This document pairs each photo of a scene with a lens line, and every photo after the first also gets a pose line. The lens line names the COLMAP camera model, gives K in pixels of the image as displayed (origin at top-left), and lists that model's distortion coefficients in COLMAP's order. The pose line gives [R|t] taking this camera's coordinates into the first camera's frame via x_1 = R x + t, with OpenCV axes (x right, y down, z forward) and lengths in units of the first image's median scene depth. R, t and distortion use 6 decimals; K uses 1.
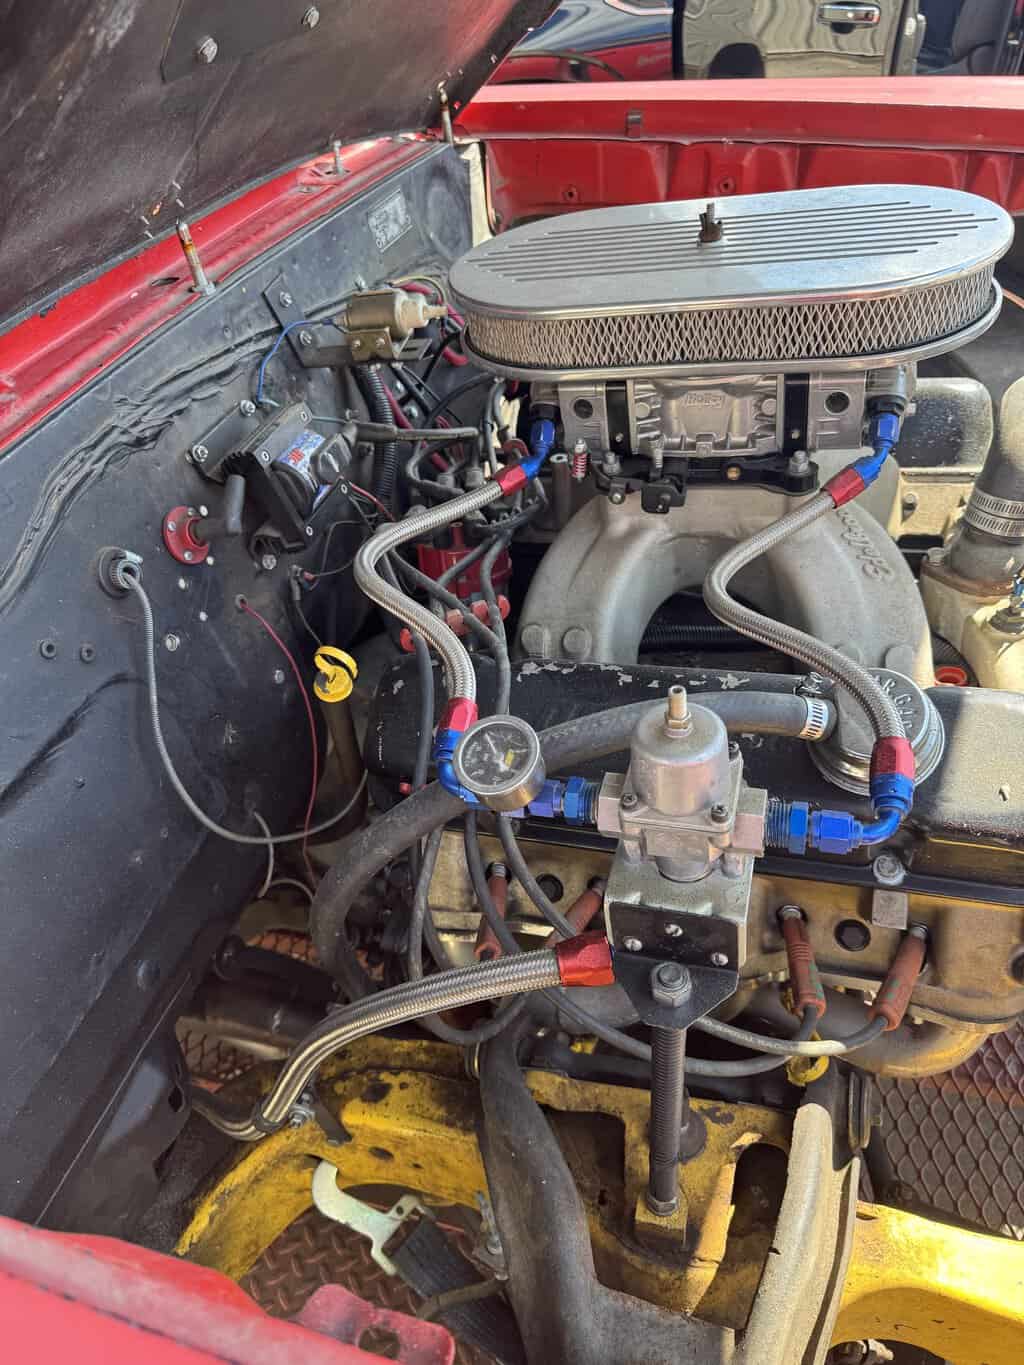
lens RADIAL K [[939.0, 0, 490.1], [0, 939.0, 687.3], [0, 0, 1]] dist [0.008082, -0.032422]
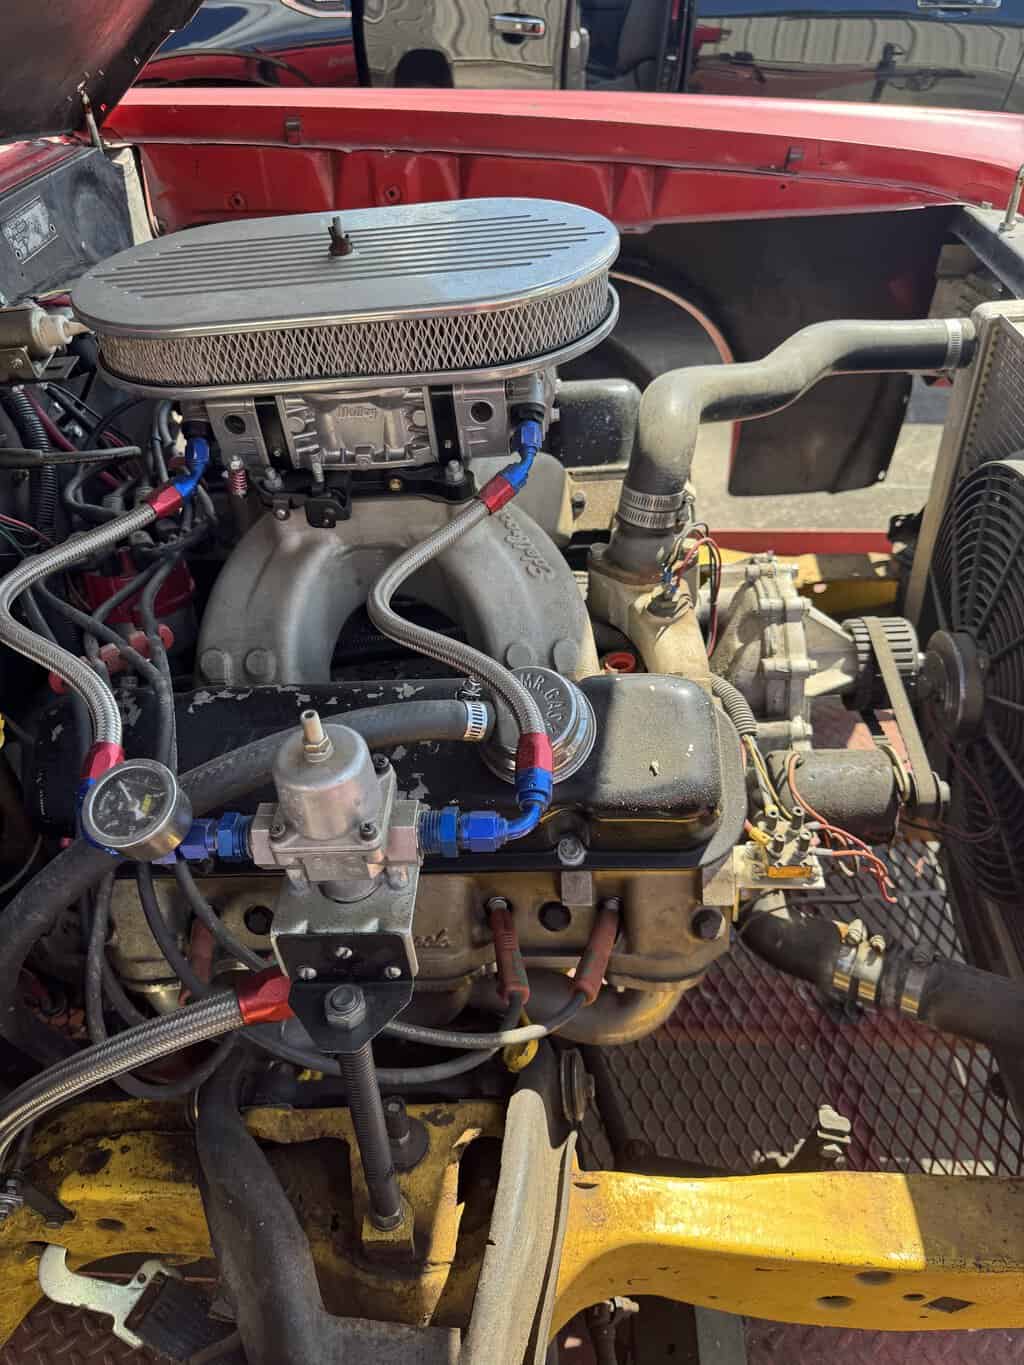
lens RADIAL K [[939.0, 0, 490.1], [0, 939.0, 687.3], [0, 0, 1]] dist [0.008082, -0.032422]
pose [[0.968997, -0.104046, 0.224098, 0.114654], [0.103850, 0.994512, 0.012692, -0.012943], [-0.224189, 0.010975, 0.974484, -0.005328]]
